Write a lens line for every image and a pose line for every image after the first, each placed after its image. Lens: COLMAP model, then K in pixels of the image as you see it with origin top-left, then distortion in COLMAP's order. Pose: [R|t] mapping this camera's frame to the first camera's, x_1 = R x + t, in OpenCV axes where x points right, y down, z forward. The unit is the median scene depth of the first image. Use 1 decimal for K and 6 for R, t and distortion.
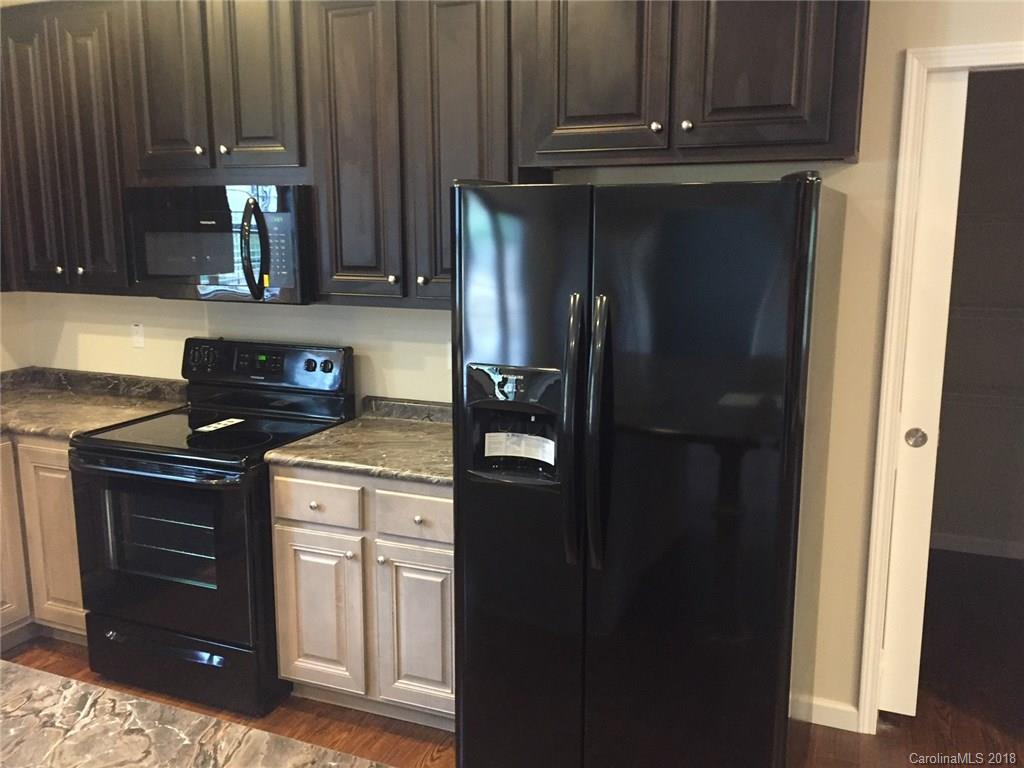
lens RADIAL K [[896.7, 0, 512.0], [0, 896.7, 384.0], [0, 0, 1]] dist [0.077160, -0.091526]
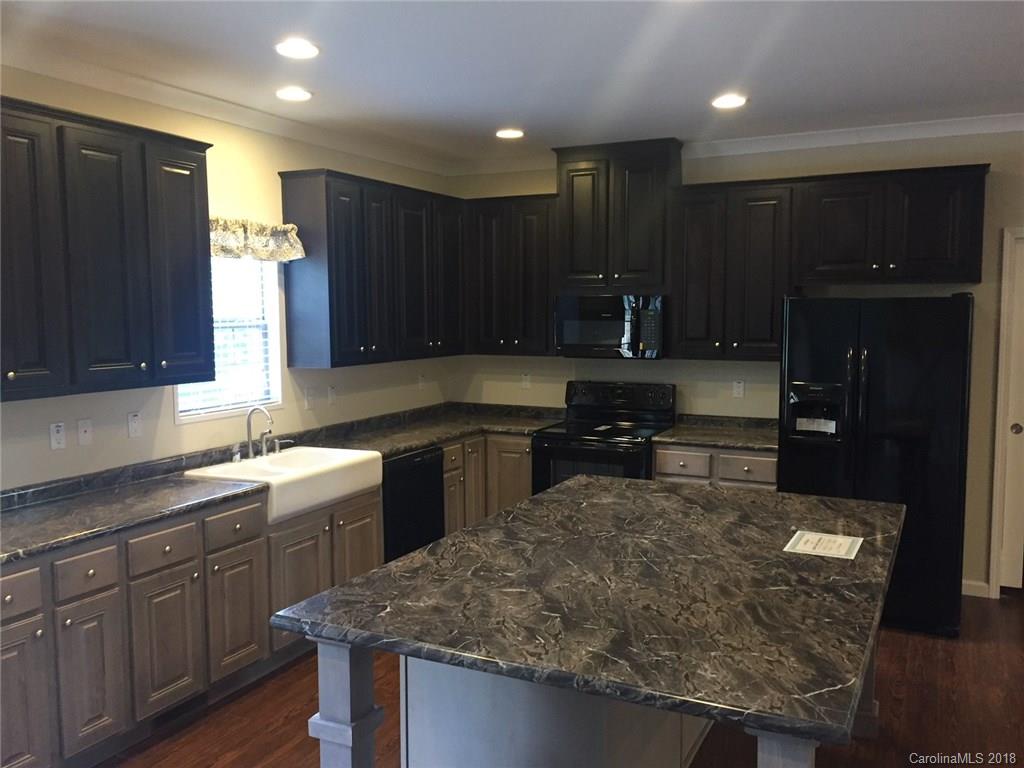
lens RADIAL K [[896.7, 0, 512.0], [0, 896.7, 384.0], [0, 0, 1]] dist [0.077160, -0.091526]
pose [[0.998734, 0.002997, -0.050224, -0.466103], [-0.007839, 0.995303, -0.096494, 0.147332], [0.049698, 0.096765, 0.994066, -0.862103]]
